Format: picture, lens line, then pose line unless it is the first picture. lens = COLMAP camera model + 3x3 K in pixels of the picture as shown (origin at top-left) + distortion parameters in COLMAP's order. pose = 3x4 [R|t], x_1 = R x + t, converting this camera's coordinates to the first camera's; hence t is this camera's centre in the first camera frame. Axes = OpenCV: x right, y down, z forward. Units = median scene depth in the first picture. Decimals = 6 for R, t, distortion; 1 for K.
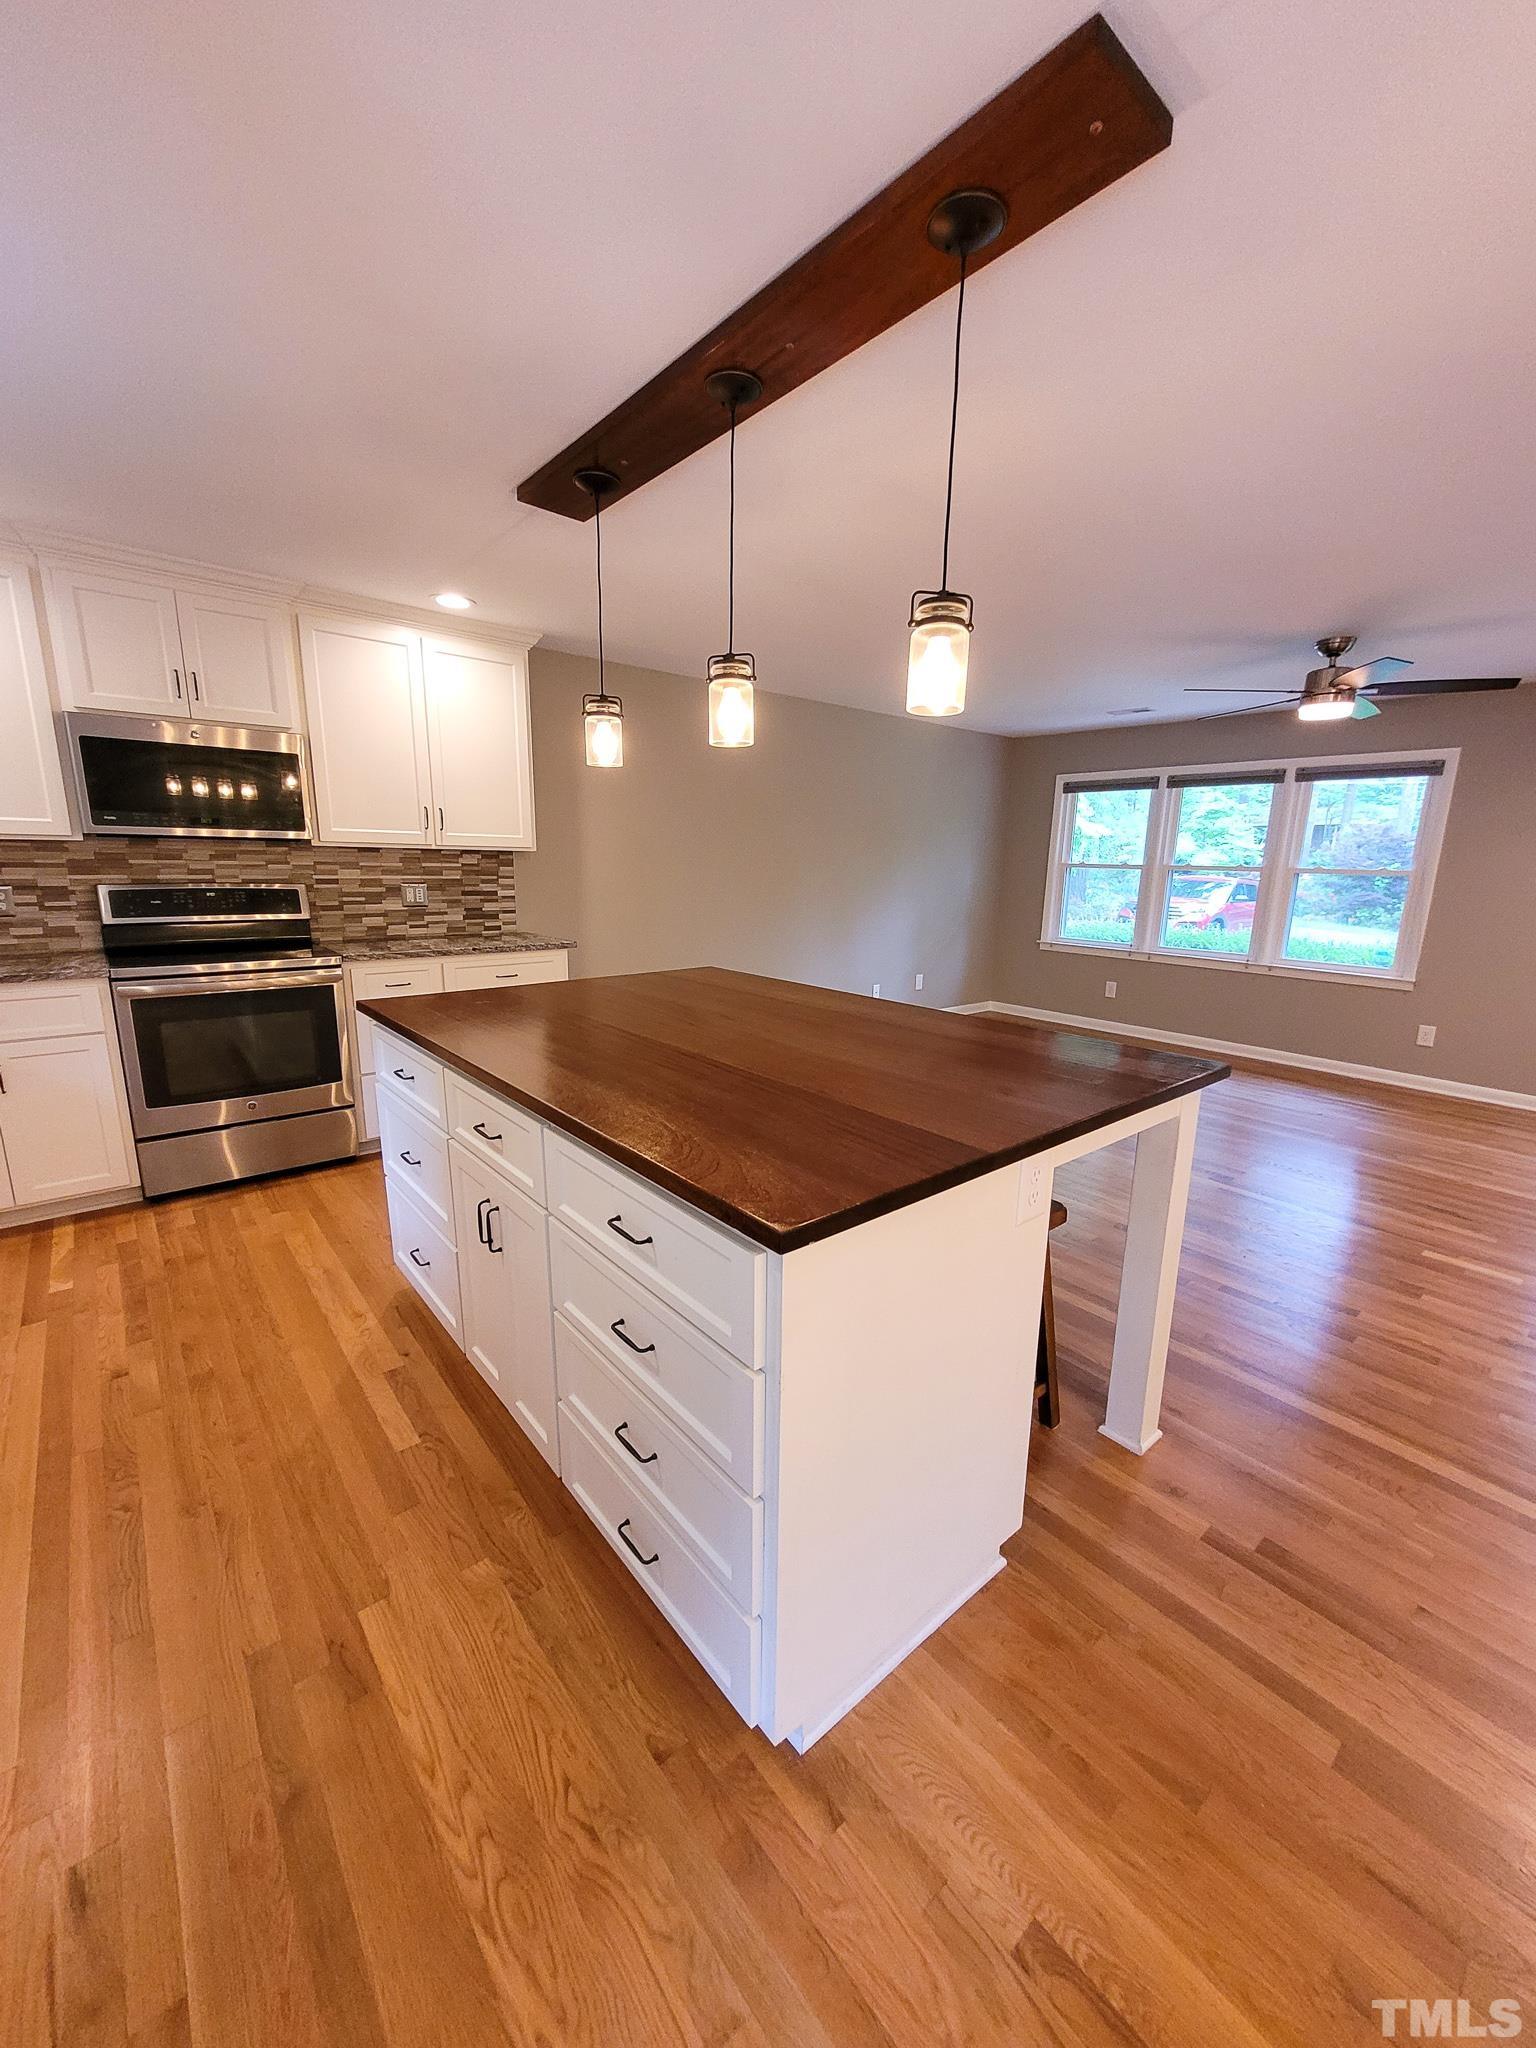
lens RADIAL K [[799.0, 0, 770.5], [0, 799.0, 1037.0], [0, 0, 1]] dist [0.003124, -0.000982]
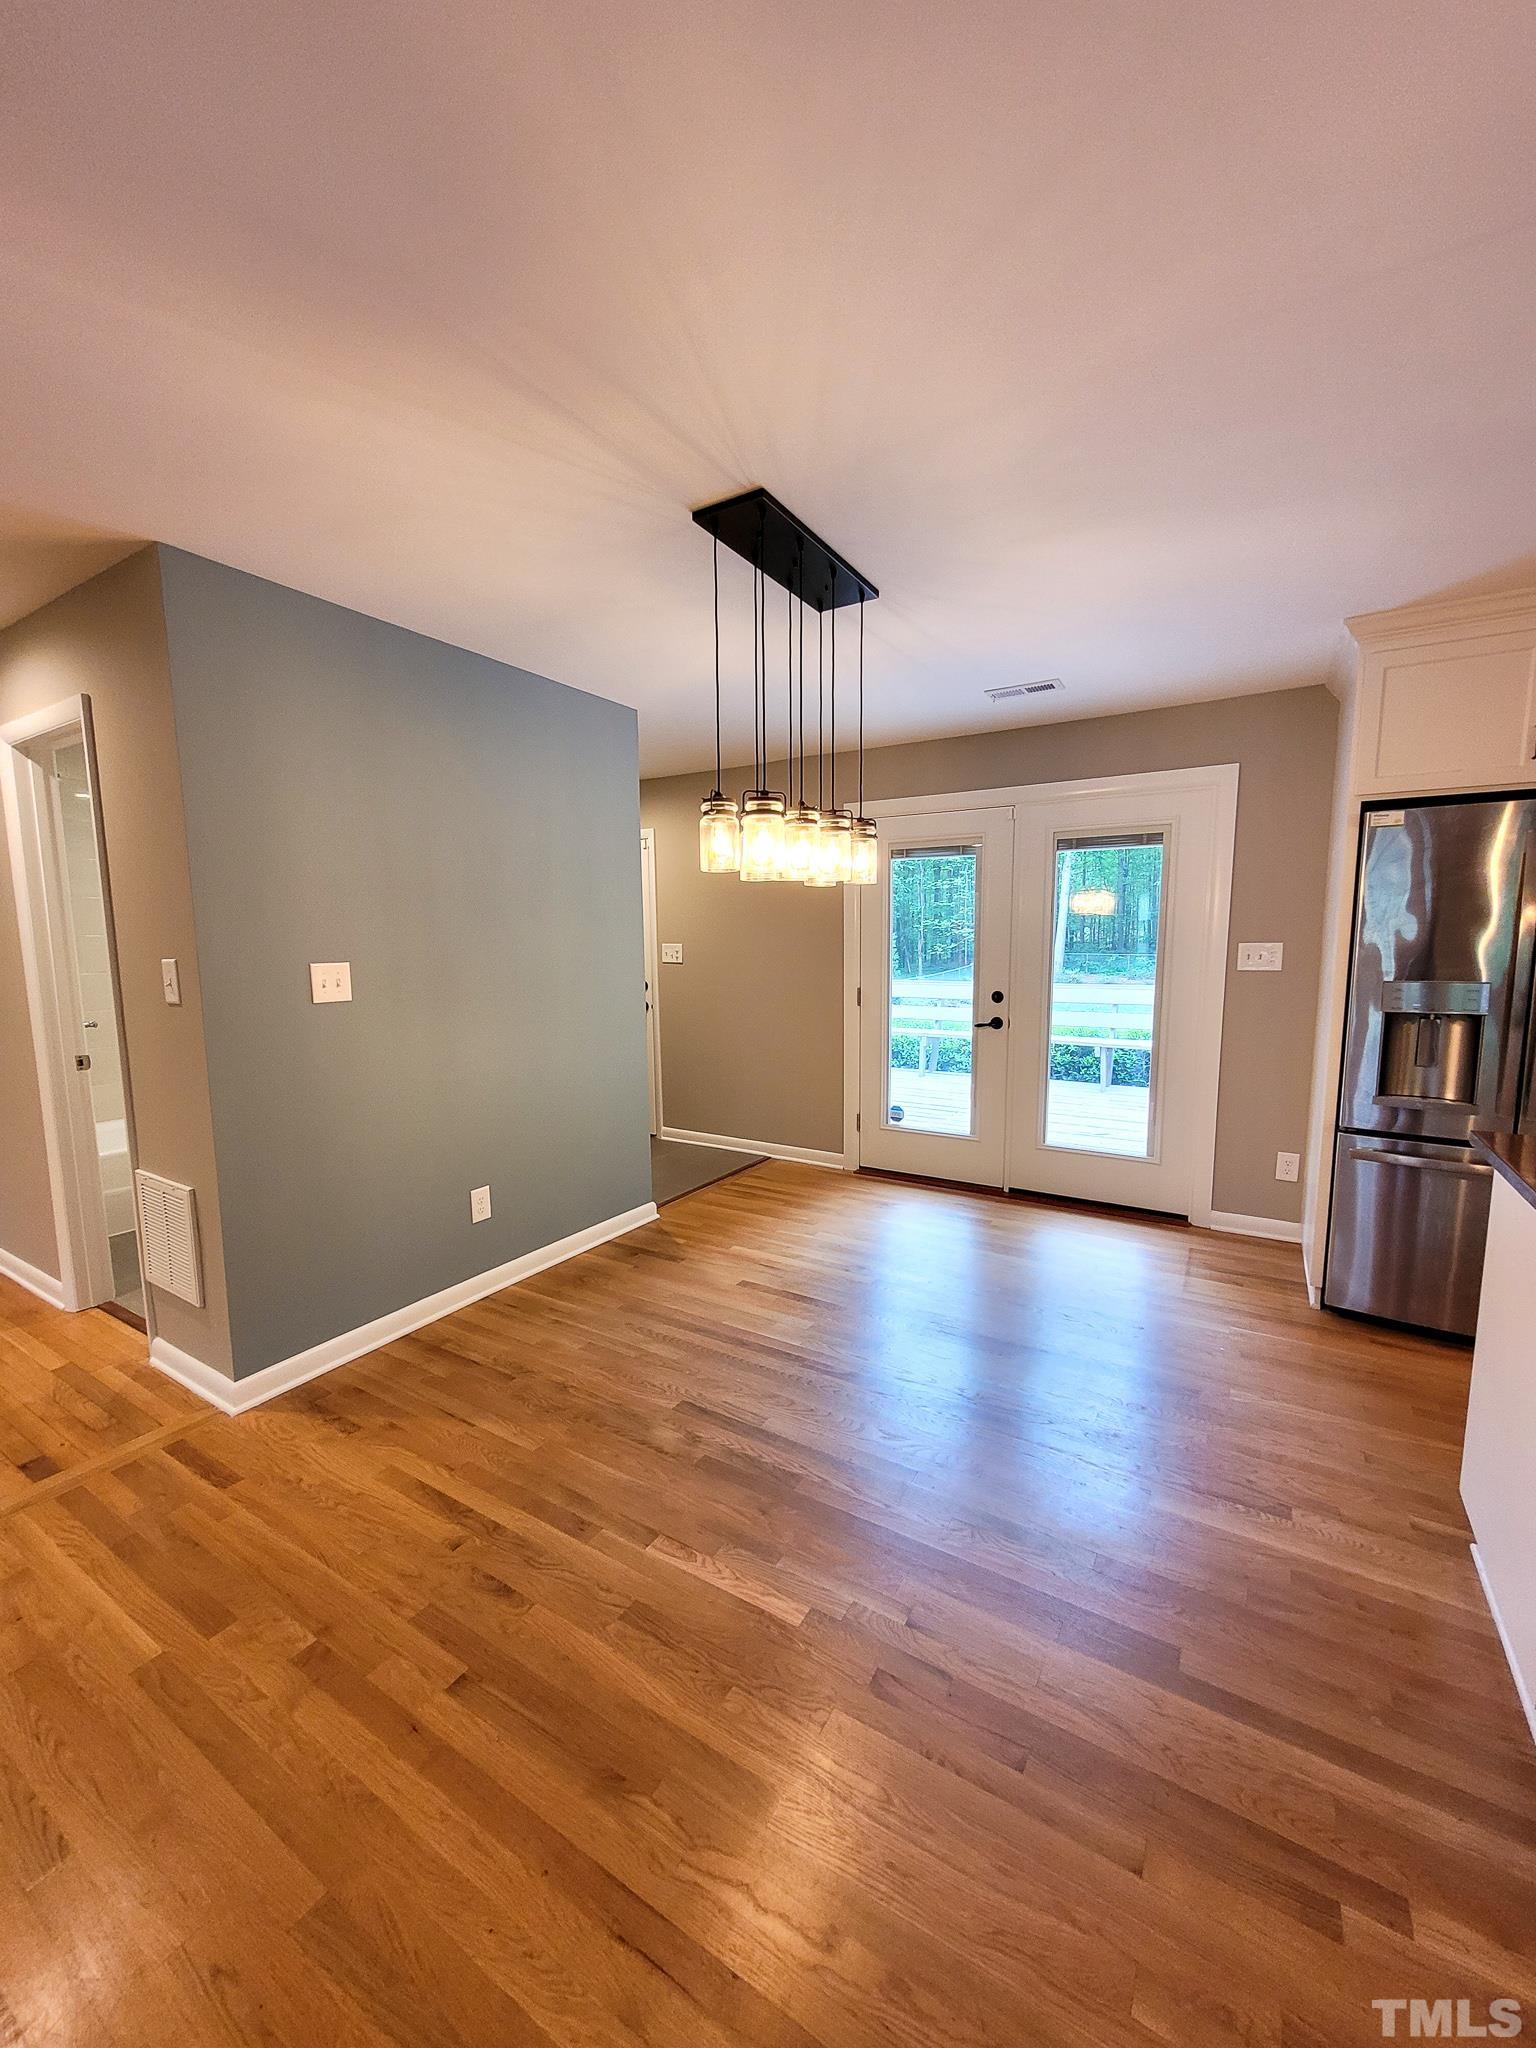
lens RADIAL K [[799.0, 0, 774.6], [0, 799.0, 1028.9], [0, 0, 1]] dist [0.003124, -0.000982]
pose [[-0.945878, 0.023868, -0.323644, 0.523234], [-0.082391, 0.946954, 0.310628, -0.105000], [0.313890, 0.320481, -0.893736, 0.499954]]
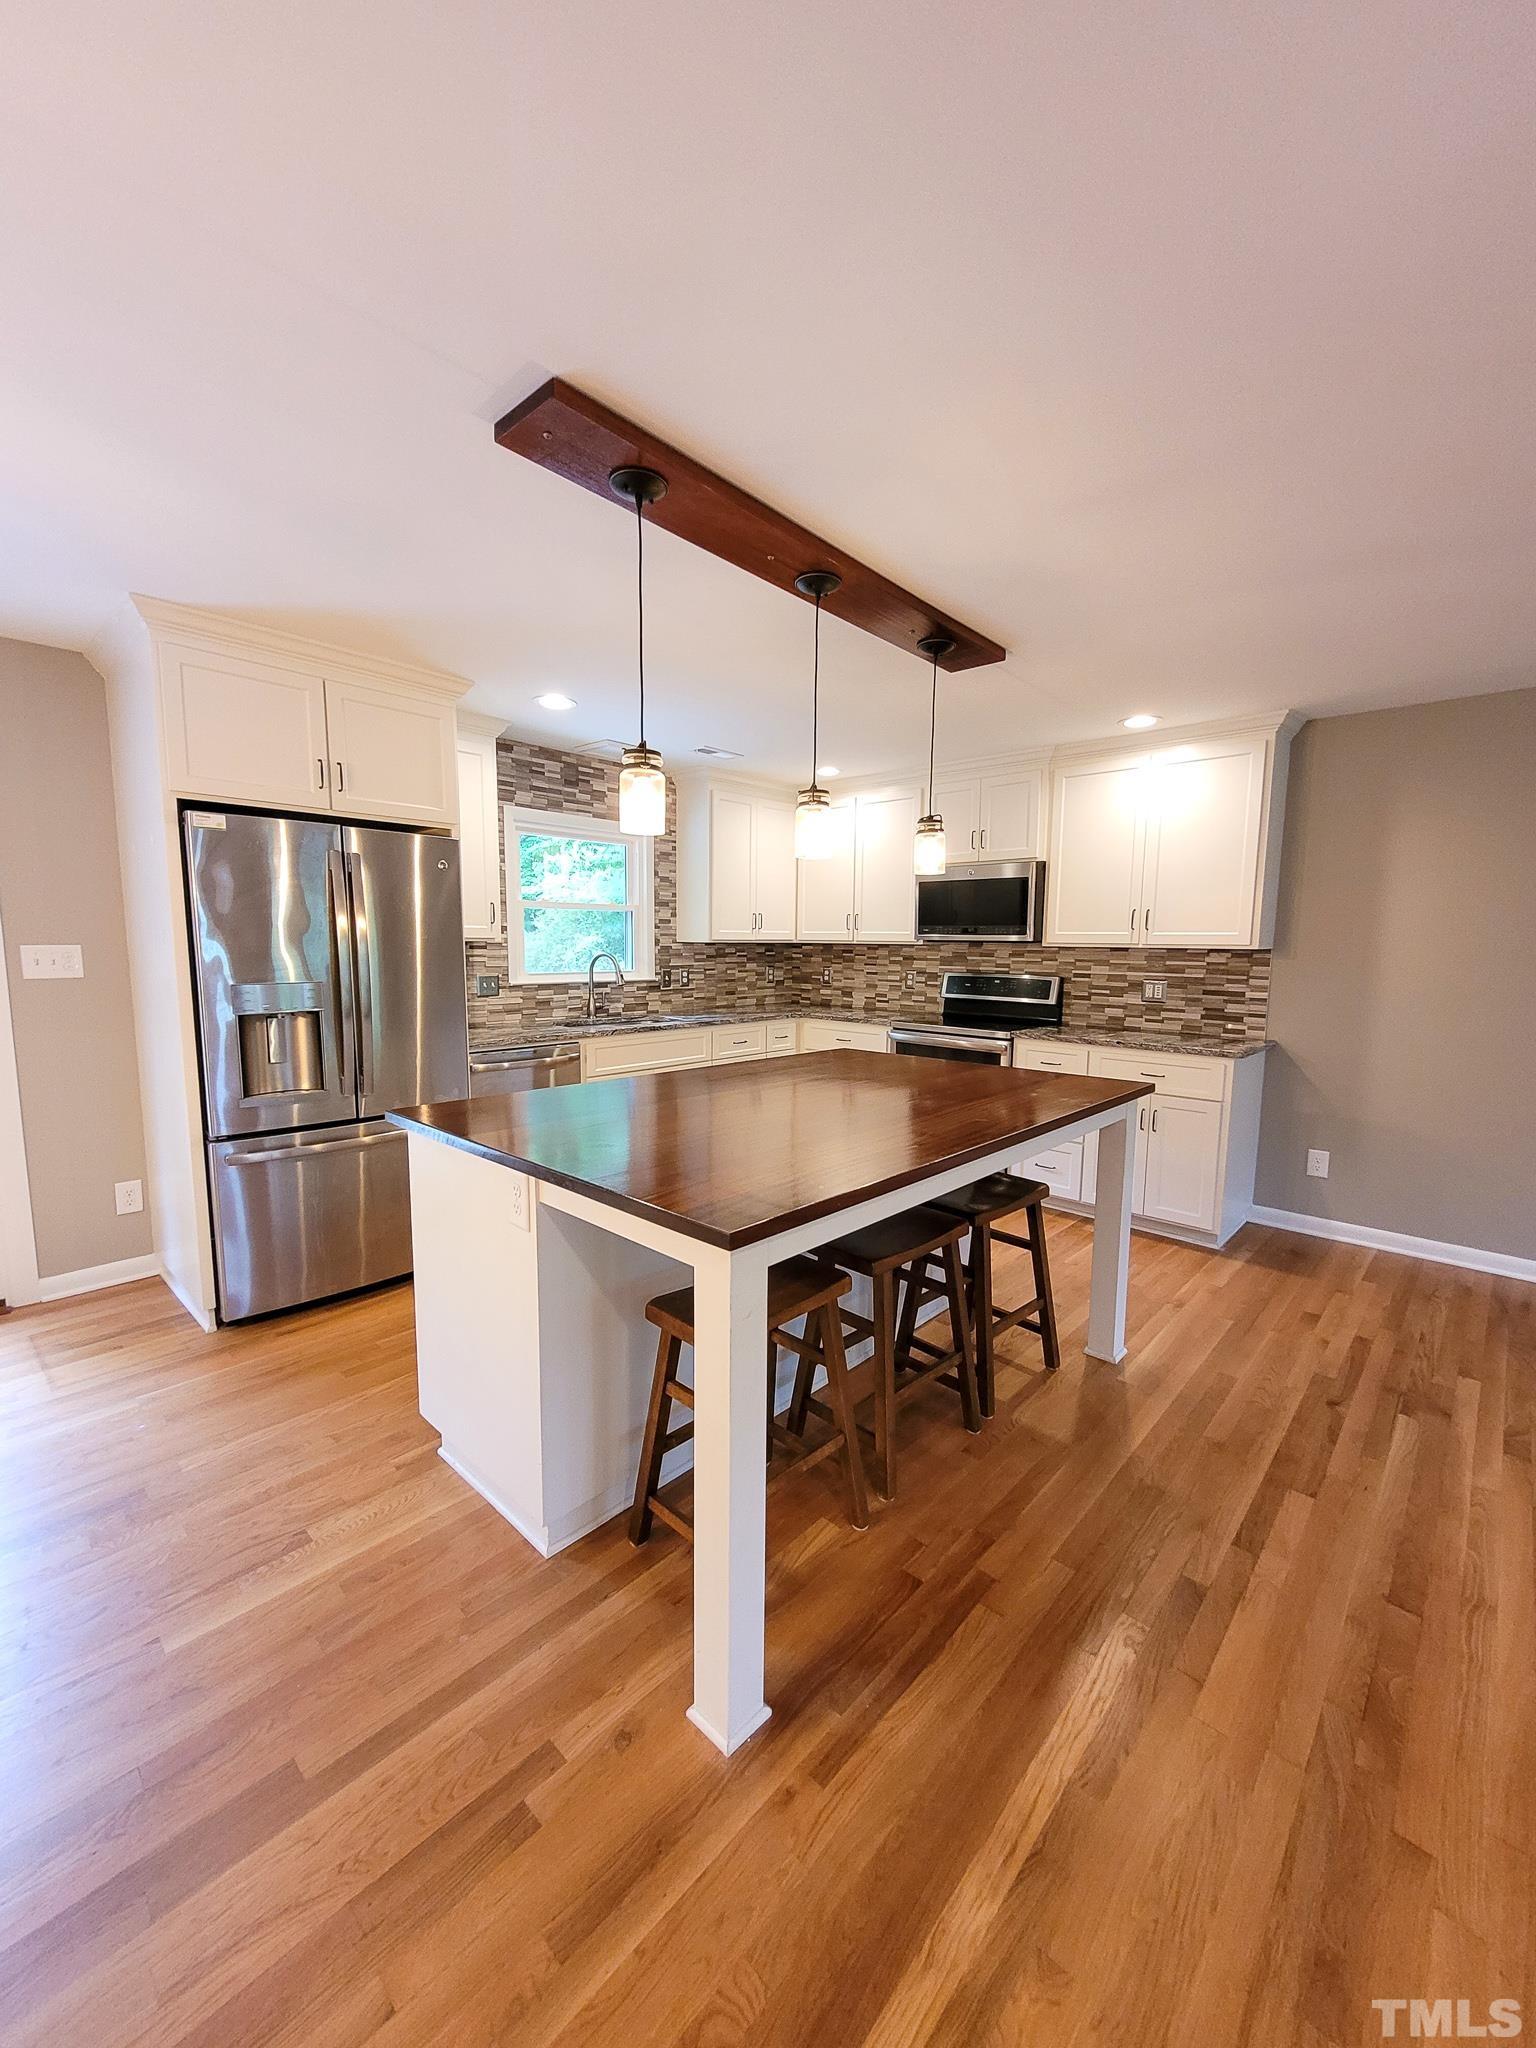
lens RADIAL K [[799.0, 0, 776.9], [0, 799.0, 1030.6], [0, 0, 1]] dist [0.003124, -0.000982]
pose [[0.128895, 0.092049, -0.987377, 0.550228], [-0.226191, 0.972165, 0.061103, -0.082191], [0.965517, 0.215460, 0.146128, 0.393301]]
